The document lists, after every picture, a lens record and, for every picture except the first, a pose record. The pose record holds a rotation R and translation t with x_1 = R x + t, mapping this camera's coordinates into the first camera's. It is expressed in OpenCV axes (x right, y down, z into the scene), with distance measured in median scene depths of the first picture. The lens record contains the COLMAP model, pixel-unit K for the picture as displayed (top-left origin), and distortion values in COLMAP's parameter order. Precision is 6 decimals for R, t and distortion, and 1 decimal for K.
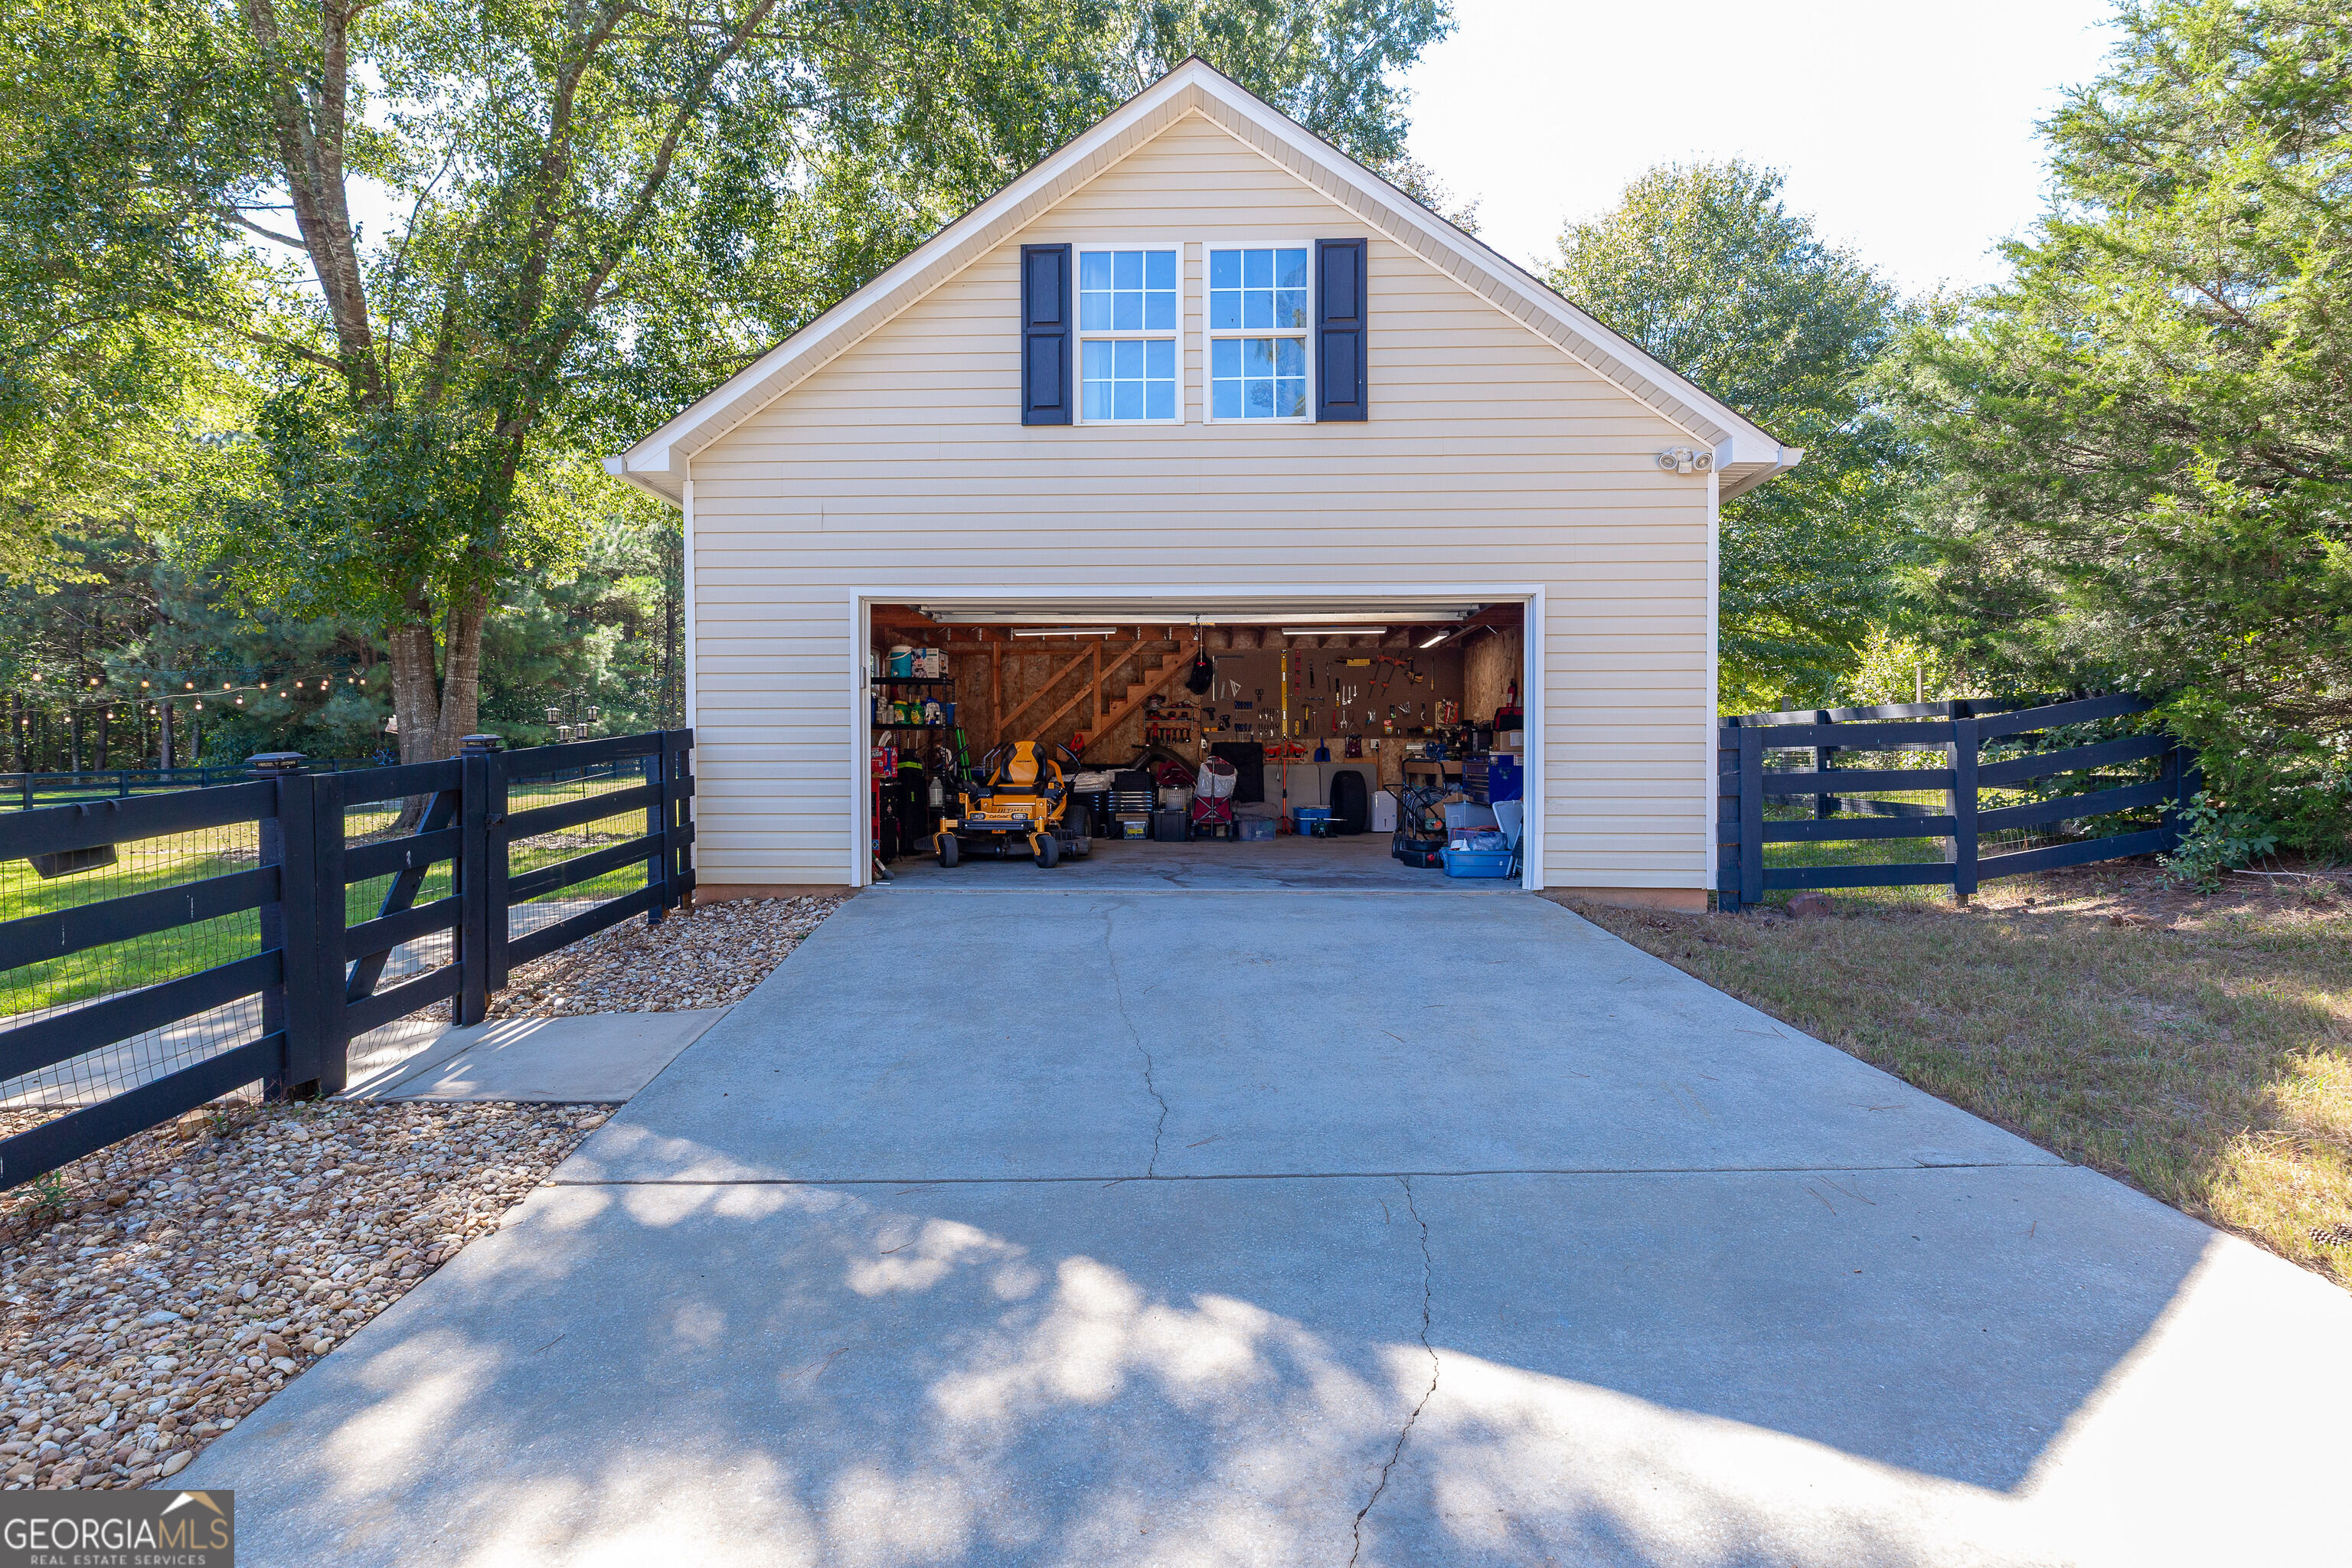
lens RADIAL K [[1150.8, 0, 1173.9], [0, 1150.8, 780.9], [0, 0, 1]] dist [-0.001250, -0.000117]
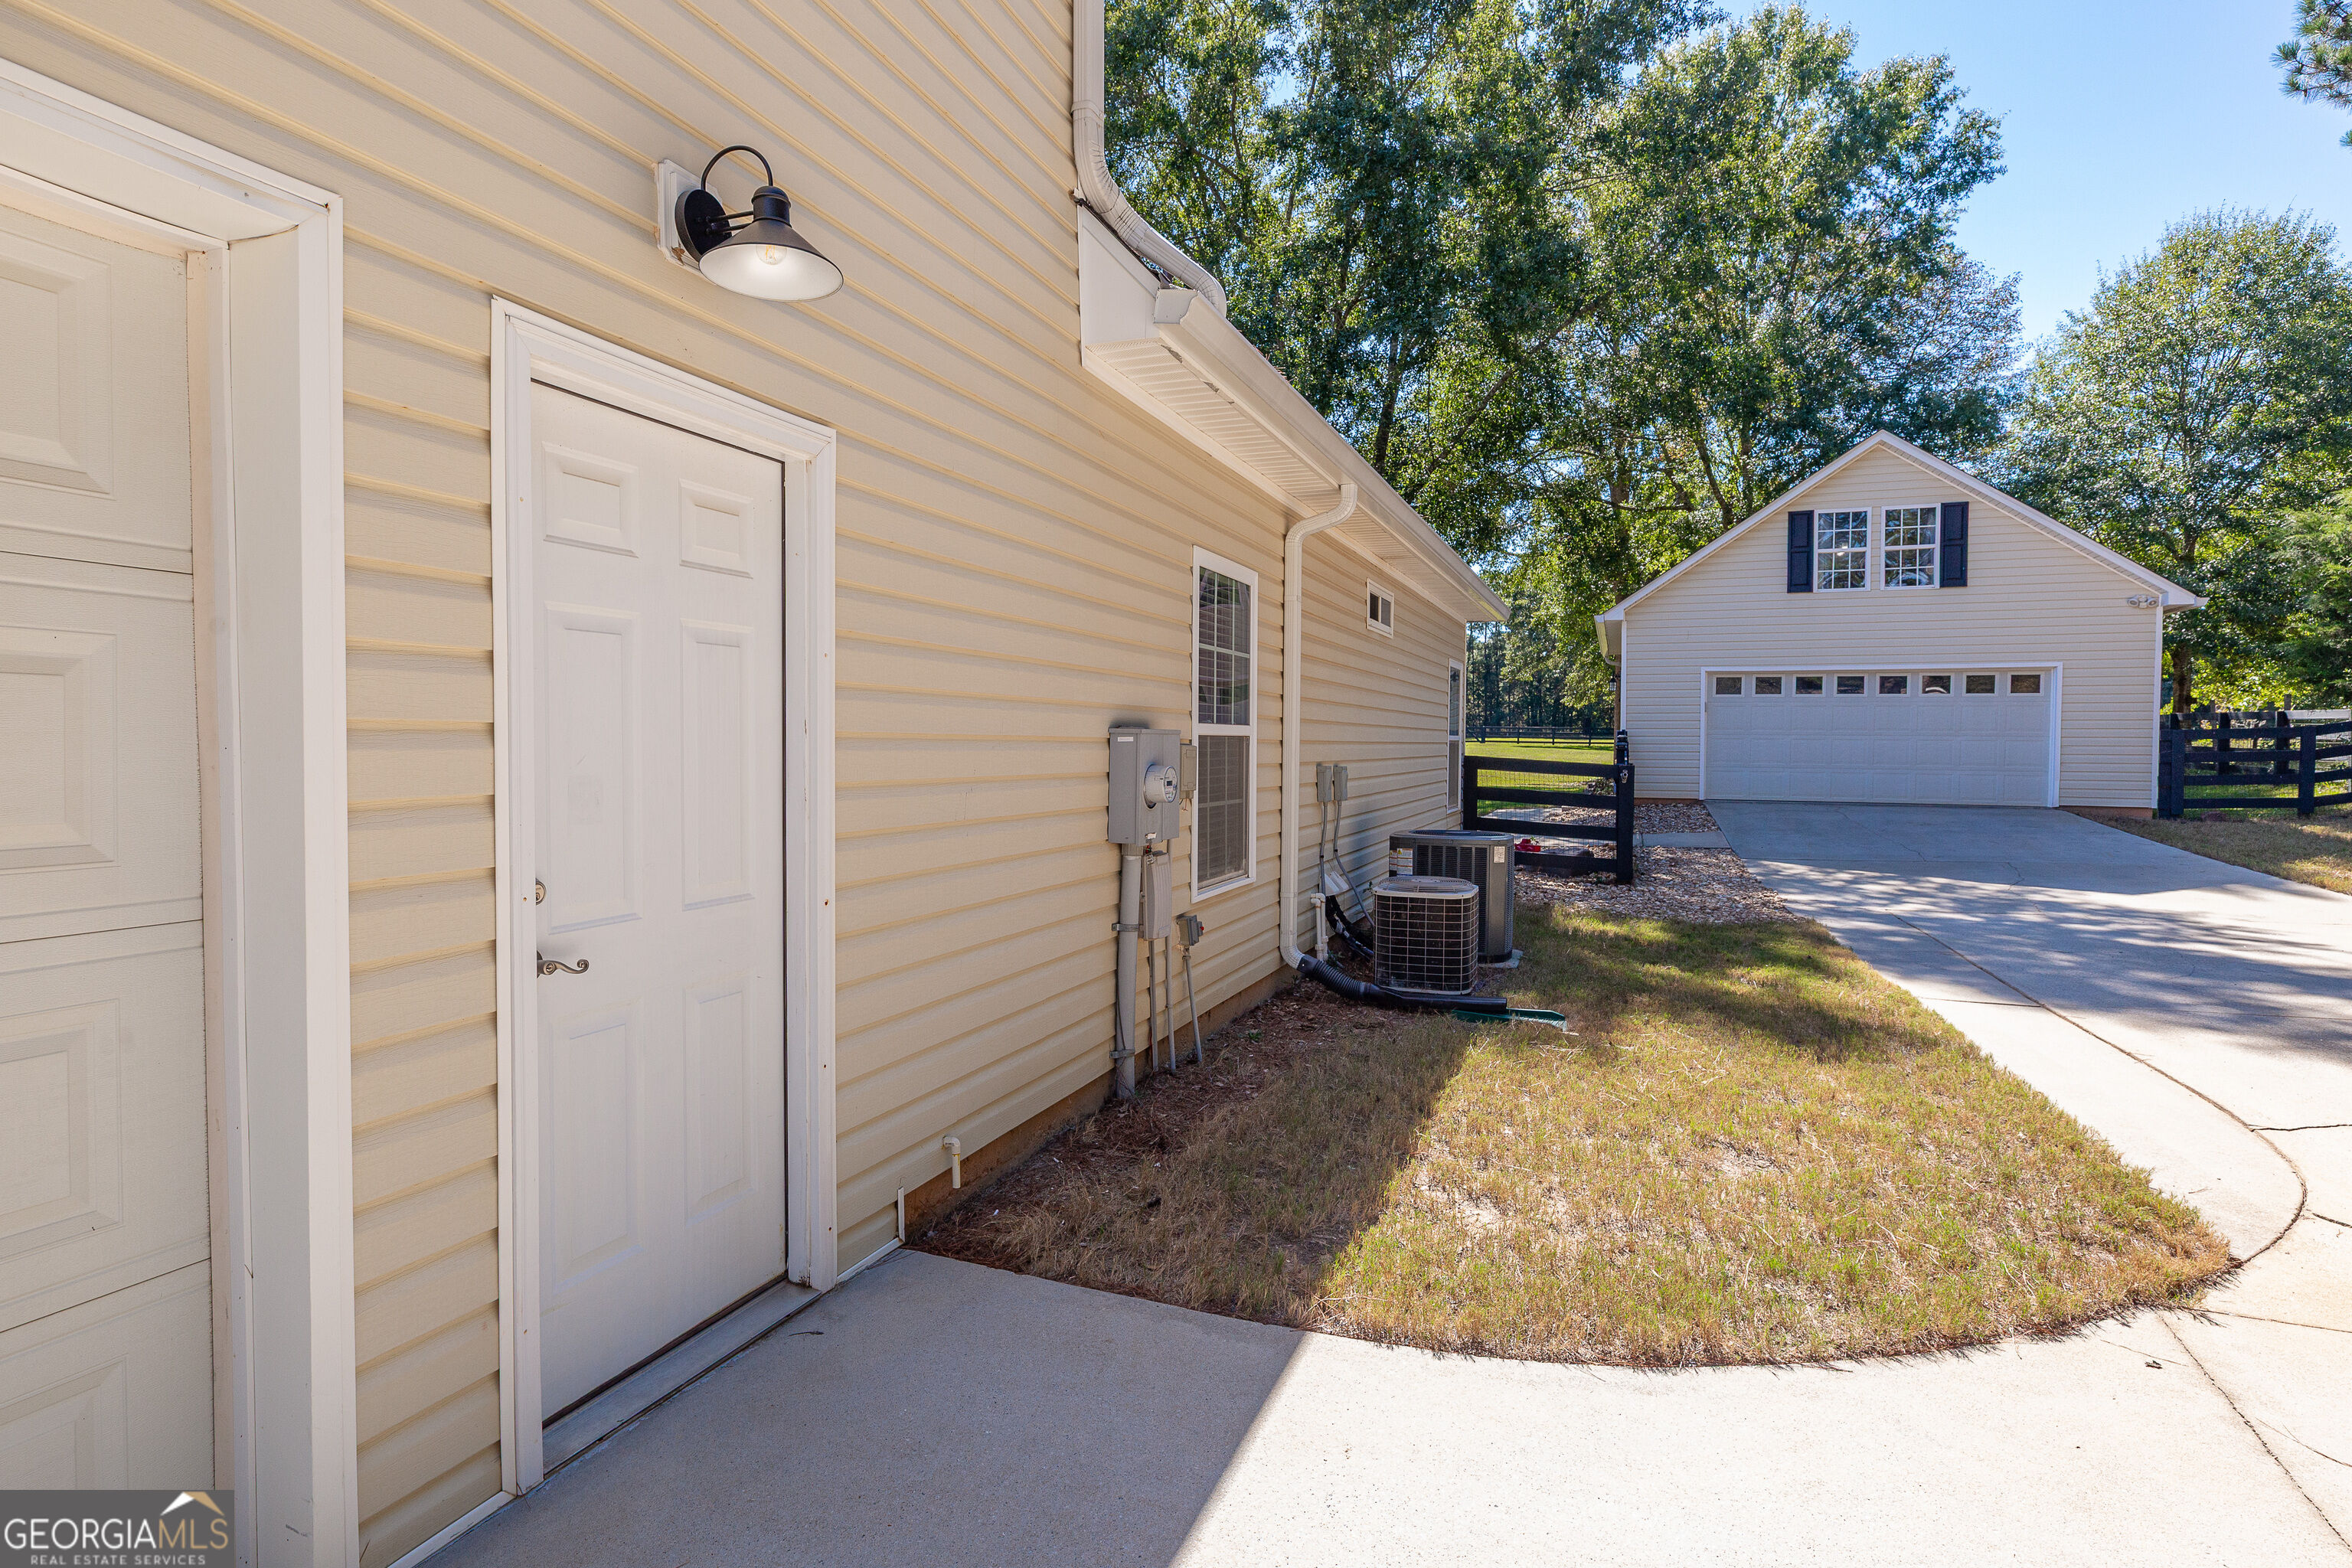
lens RADIAL K [[1222.7, 0, 1182.4], [0, 1222.7, 772.8], [0, 0, 1]] dist [0.006933, 0.000154]
pose [[0.948468, 0.014531, -0.316539, -0.381013], [-0.008556, 0.999758, 0.020257, 0.001057], [0.316757, -0.016505, 0.948363, -1.272847]]
